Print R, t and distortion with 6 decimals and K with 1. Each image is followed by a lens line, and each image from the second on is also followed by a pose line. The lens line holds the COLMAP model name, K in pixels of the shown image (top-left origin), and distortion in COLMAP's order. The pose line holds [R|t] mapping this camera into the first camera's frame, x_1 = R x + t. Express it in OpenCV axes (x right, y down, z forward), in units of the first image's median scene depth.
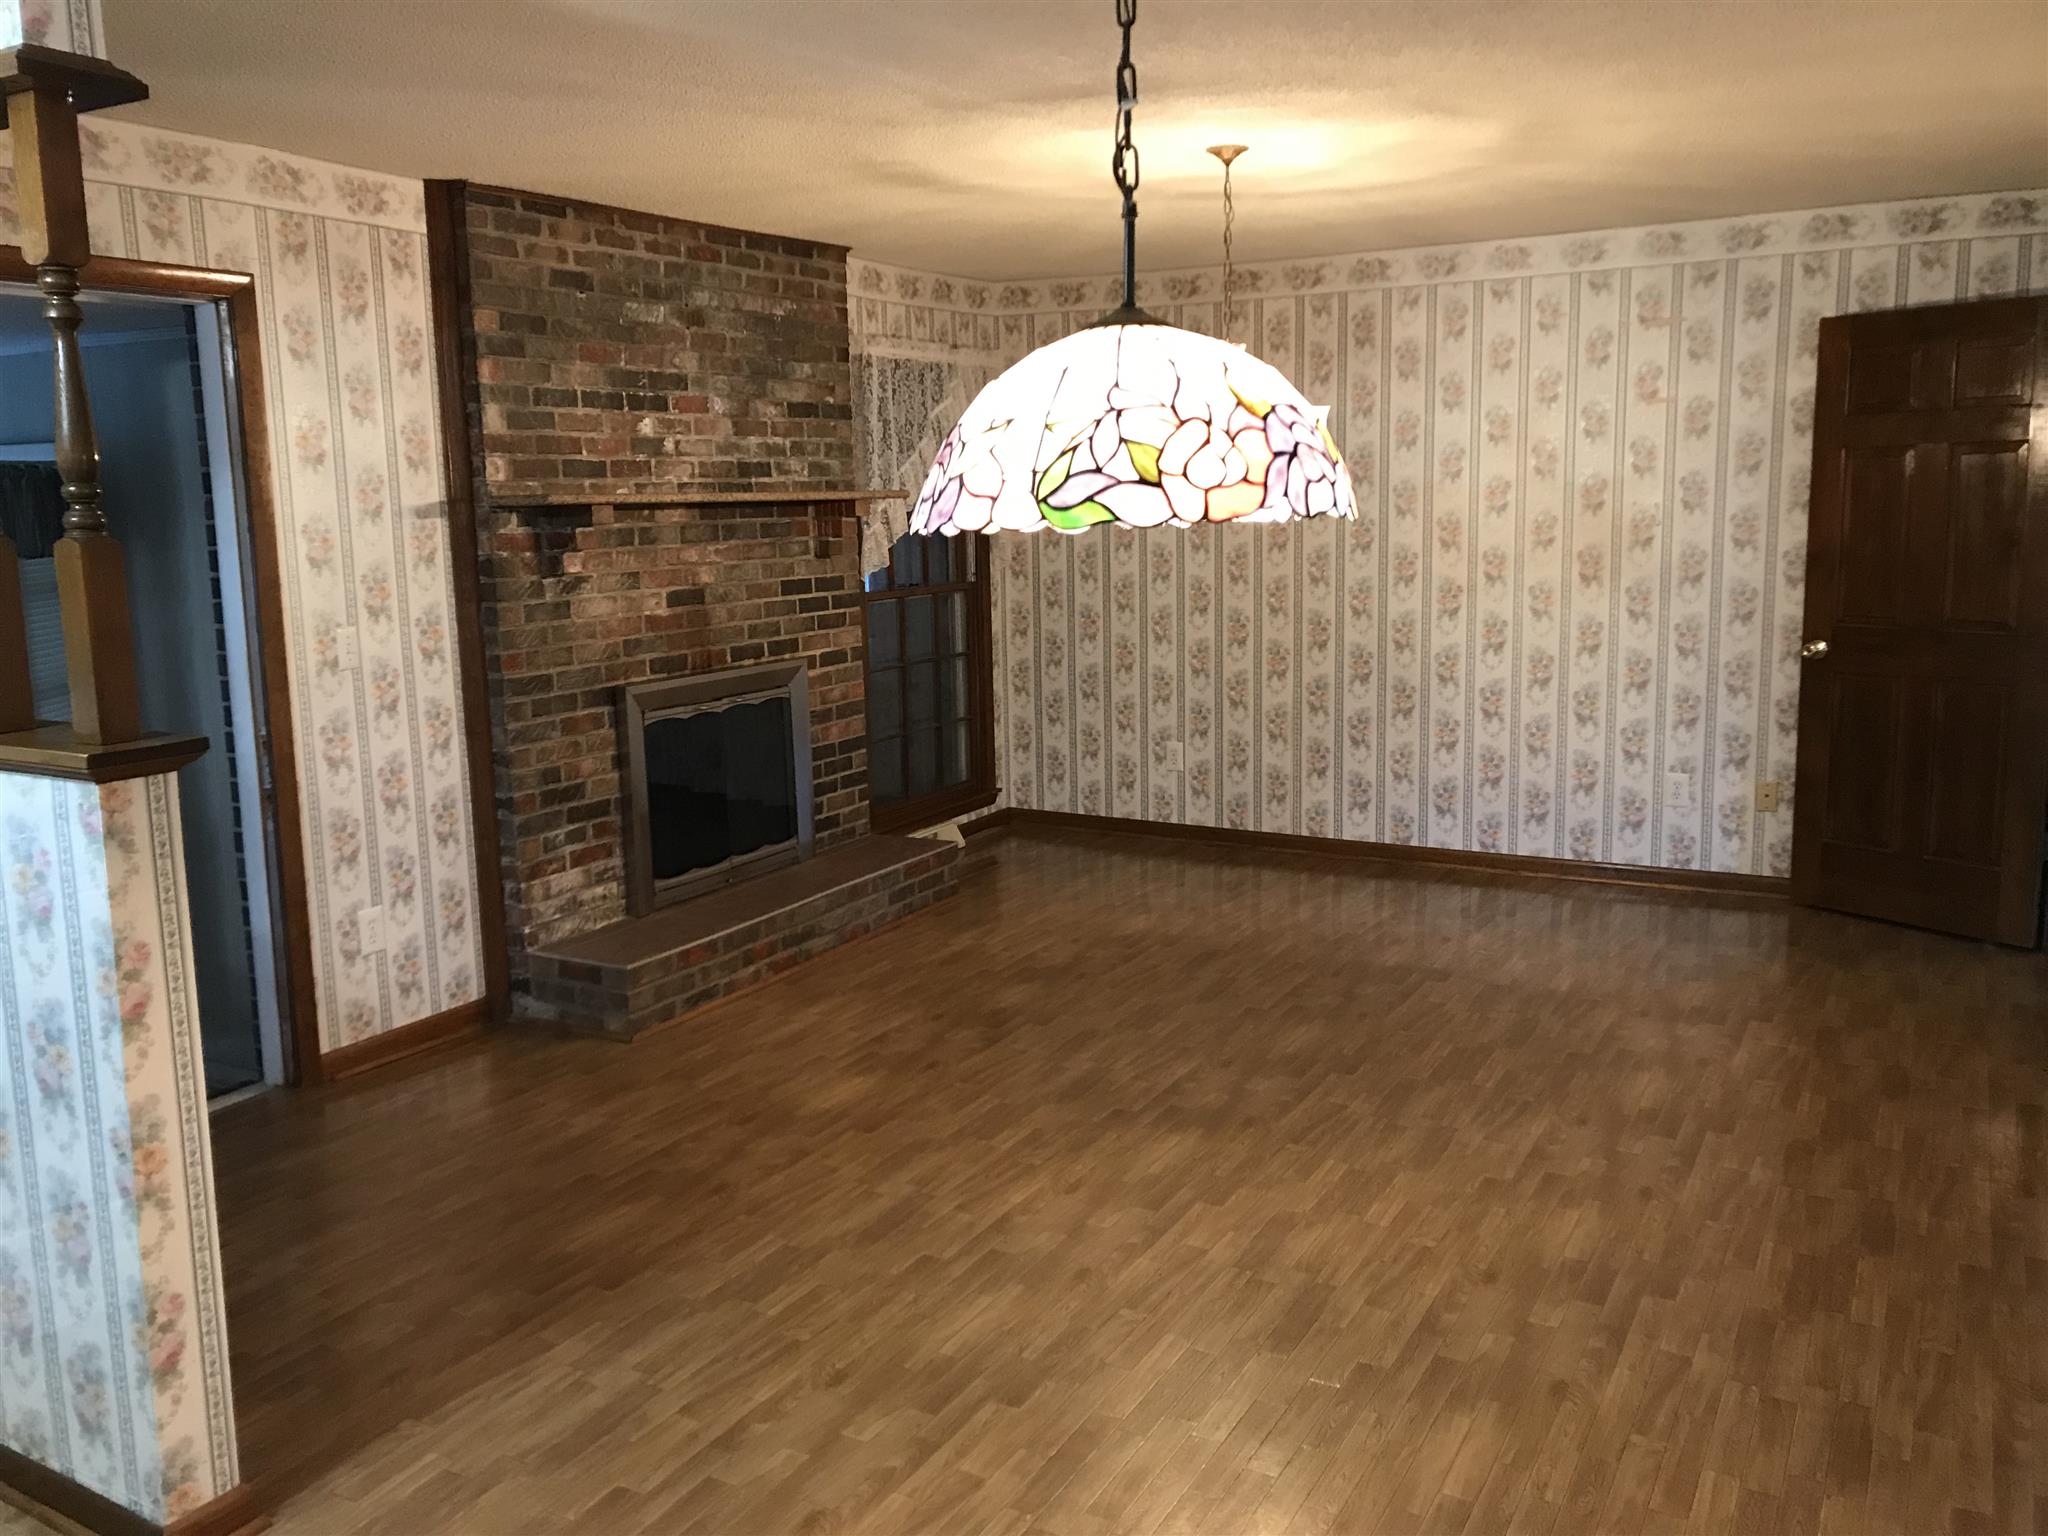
lens RADIAL K [[1728.8, 0, 1024.8], [0, 1728.8, 793.3], [0, 0, 1]] dist [0.098908, -0.182684]
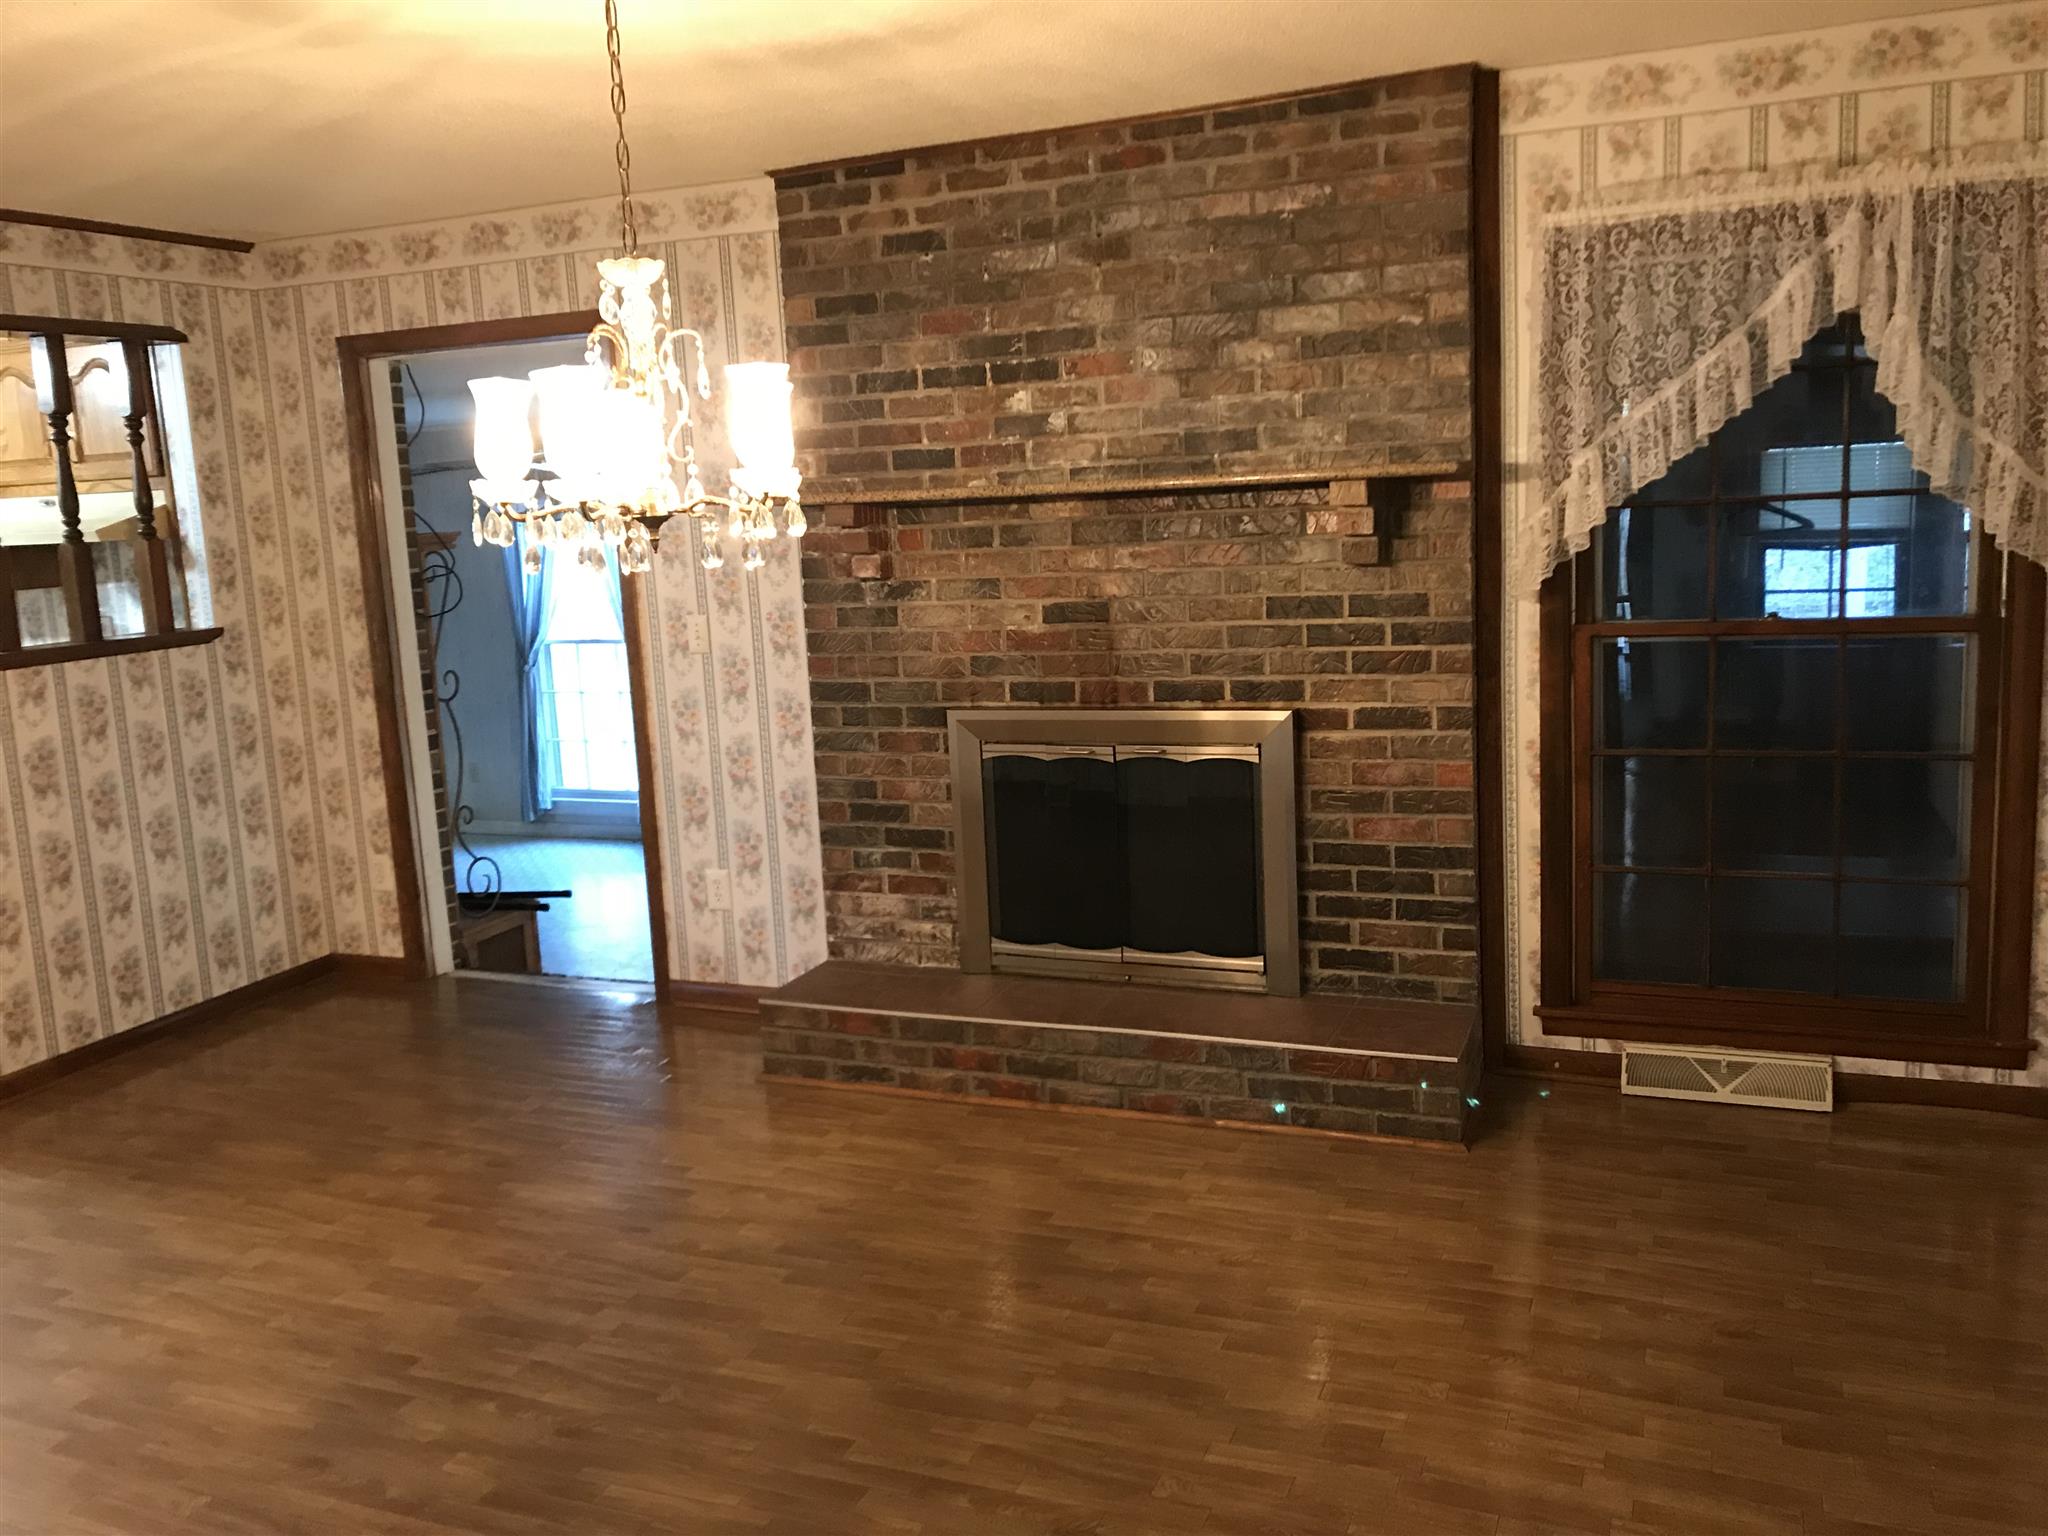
lens RADIAL K [[1728.8, 0, 1024.8], [0, 1728.8, 793.3], [0, 0, 1]] dist [0.098908, -0.182684]
pose [[0.080226, 0.196714, -0.977173, 0.628069], [-0.123842, 0.974704, 0.186049, -0.186642], [0.989054, 0.106089, 0.102558, 0.955320]]
